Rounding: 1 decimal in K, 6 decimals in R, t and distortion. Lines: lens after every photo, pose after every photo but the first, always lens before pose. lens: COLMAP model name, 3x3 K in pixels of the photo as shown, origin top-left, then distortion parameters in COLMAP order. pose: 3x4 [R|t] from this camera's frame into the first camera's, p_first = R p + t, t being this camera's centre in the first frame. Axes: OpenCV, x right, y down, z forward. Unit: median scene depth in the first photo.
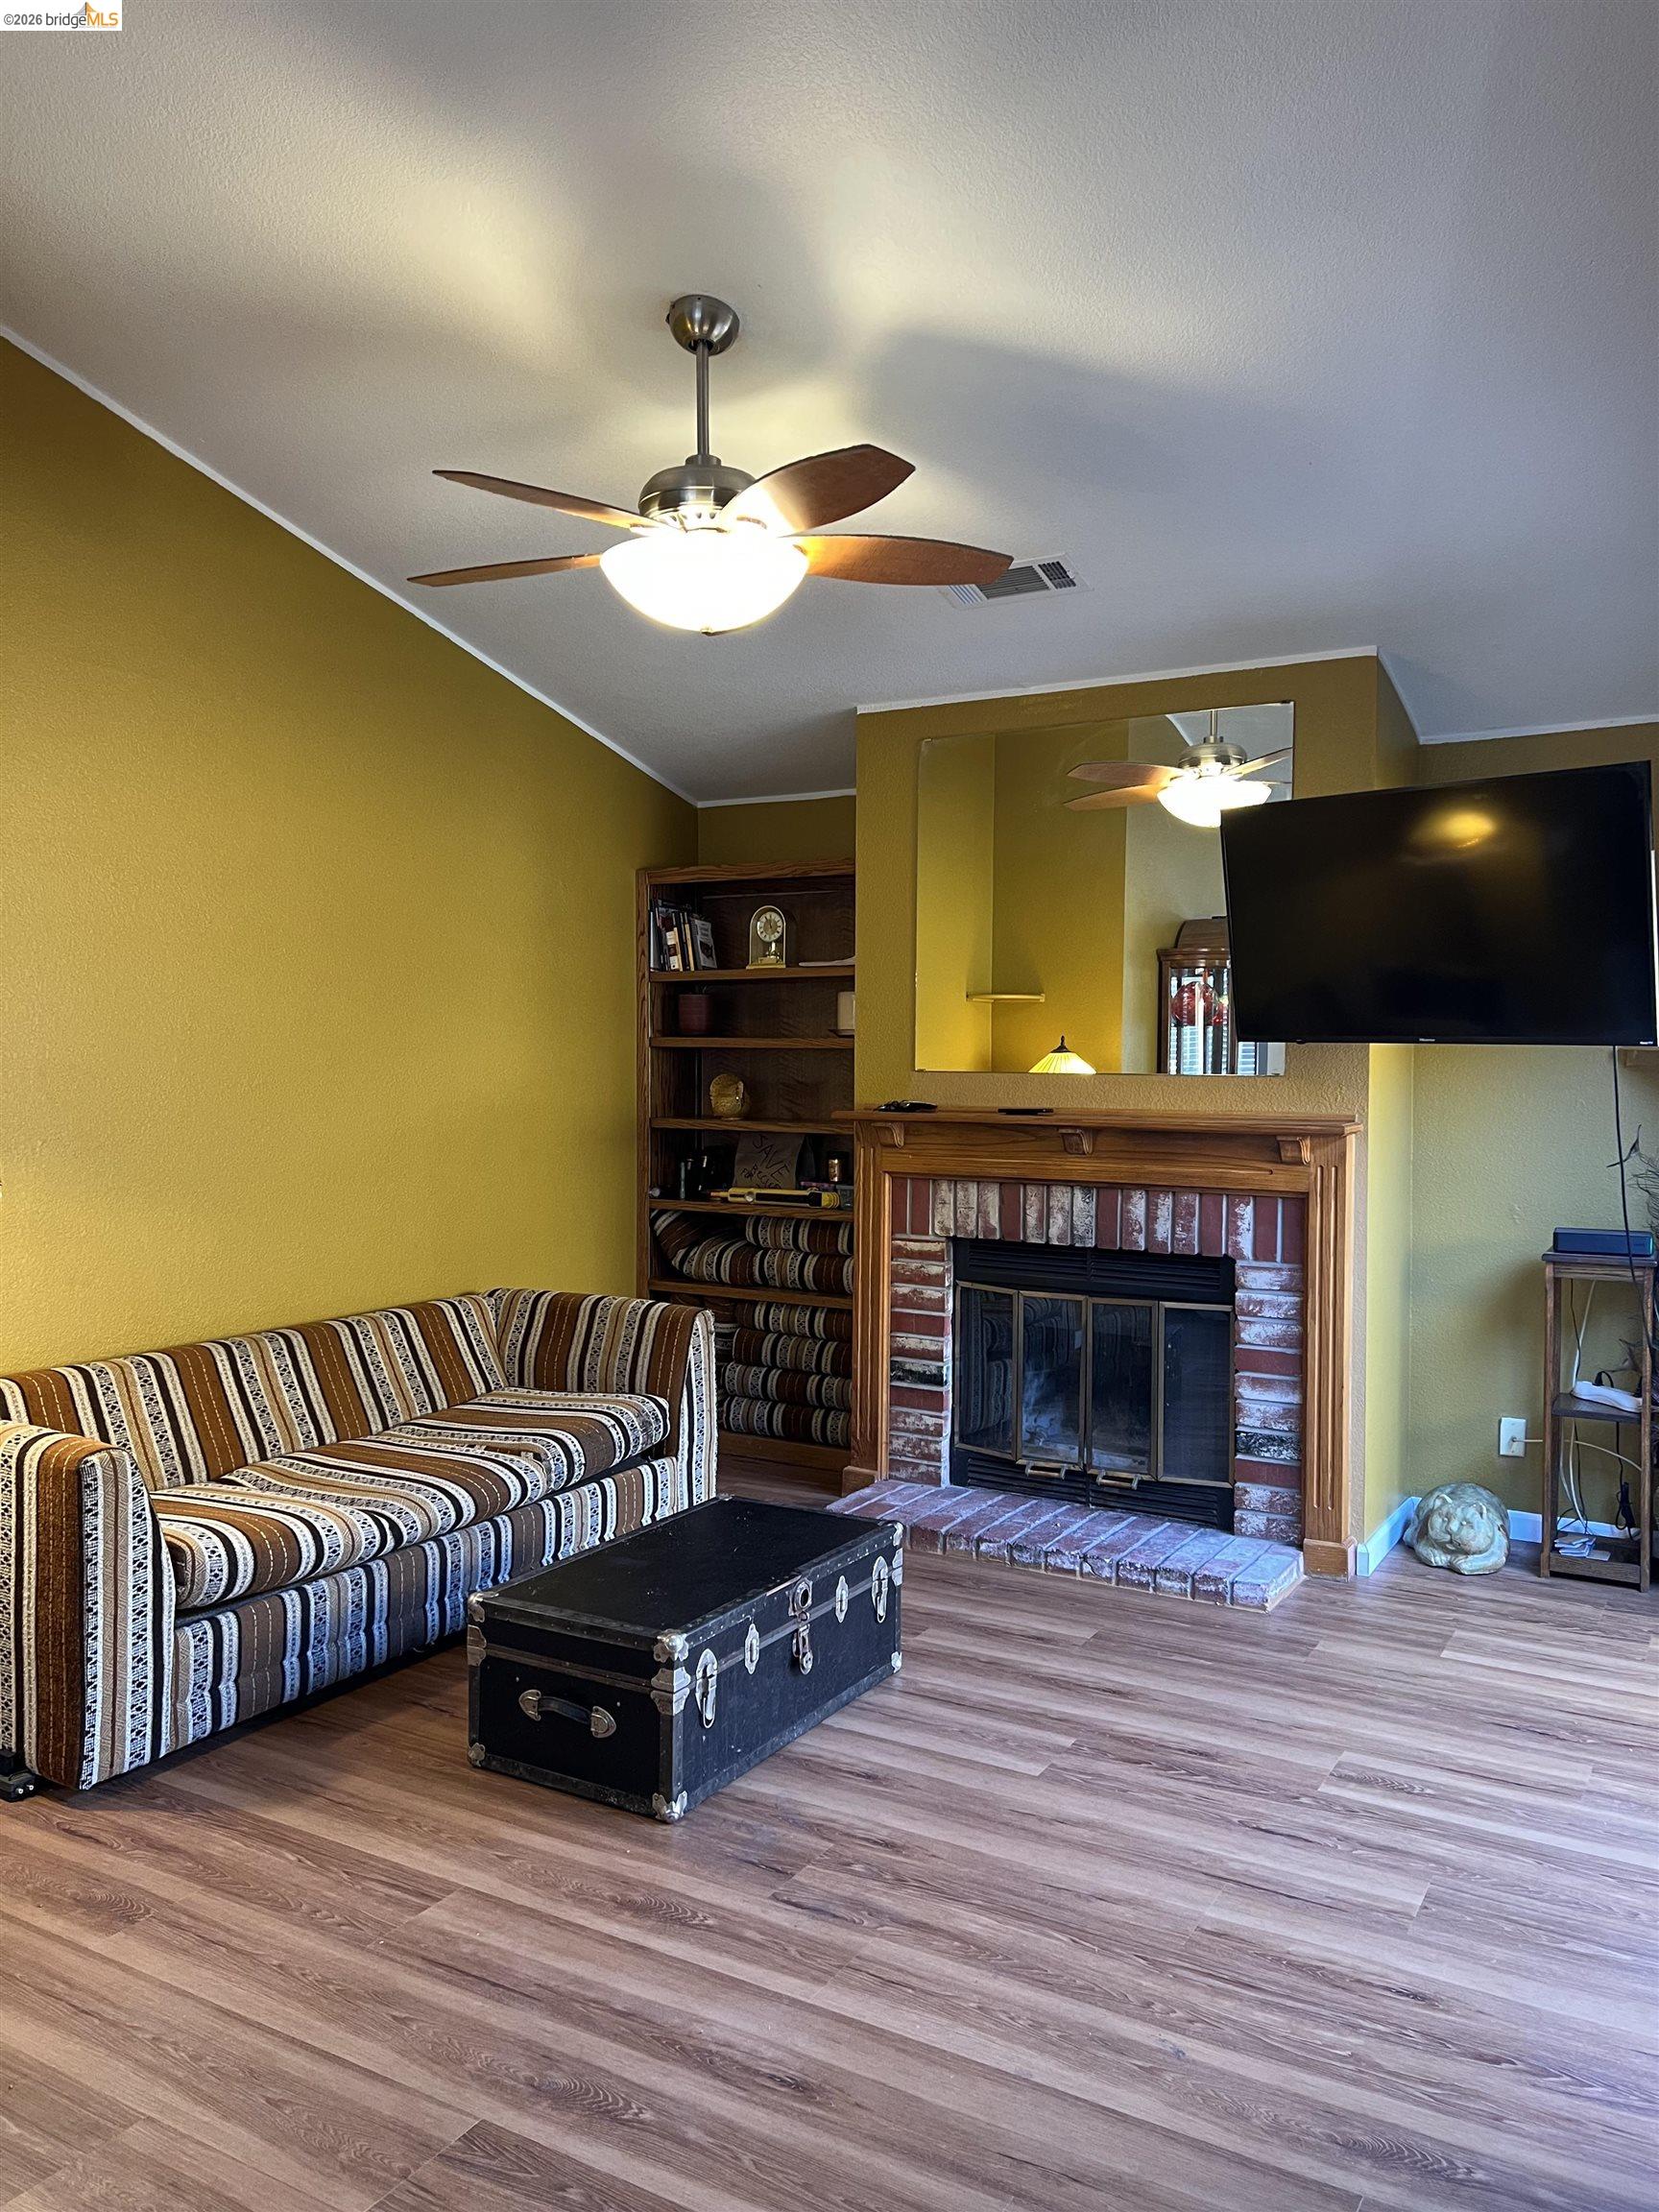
lens RADIAL K [[1652.0, 0, 827.7], [0, 1652.0, 1121.2], [0, 0, 1]] dist [0.065541, -0.070591]
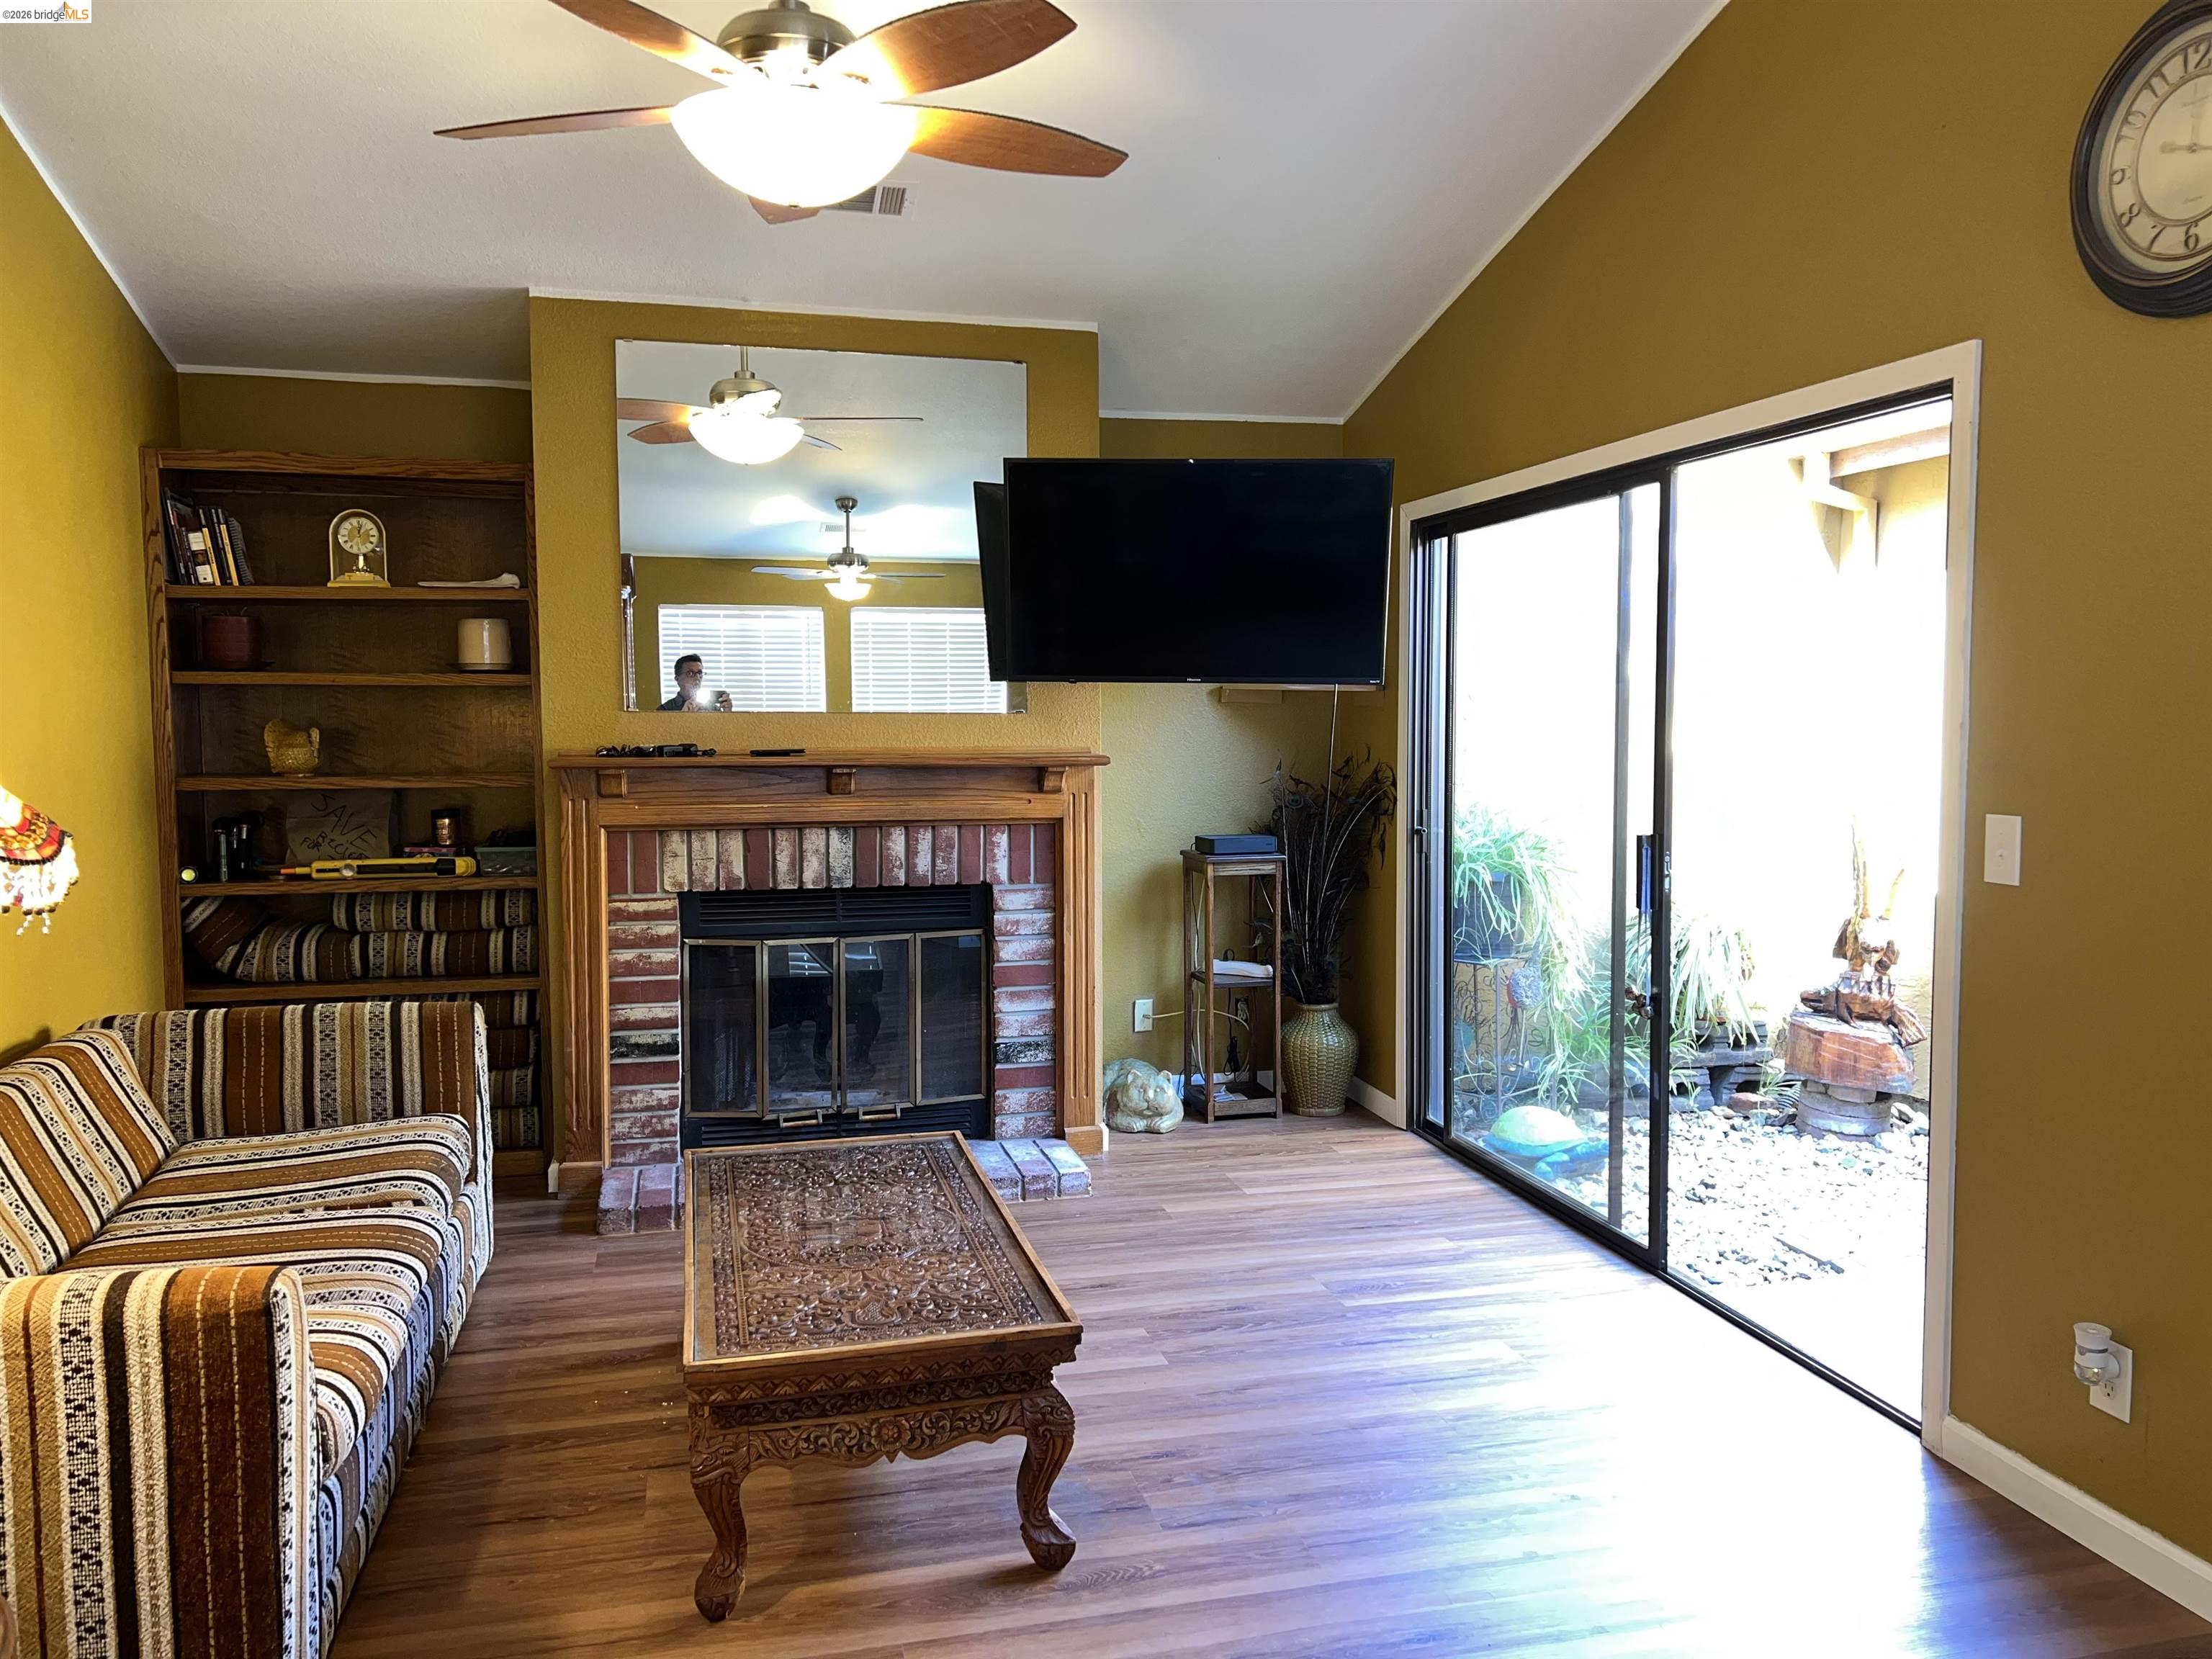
lens RADIAL K [[1652.0, 0, 1112.1], [0, 1652.0, 835.1], [0, 0, 1]] dist [0.065541, -0.070591]
pose [[0.714283, -0.062048, 0.697101, -0.453324], [0.033737, 0.997957, 0.054258, -0.004026], [-0.699043, -0.015237, 0.714917, 0.193778]]
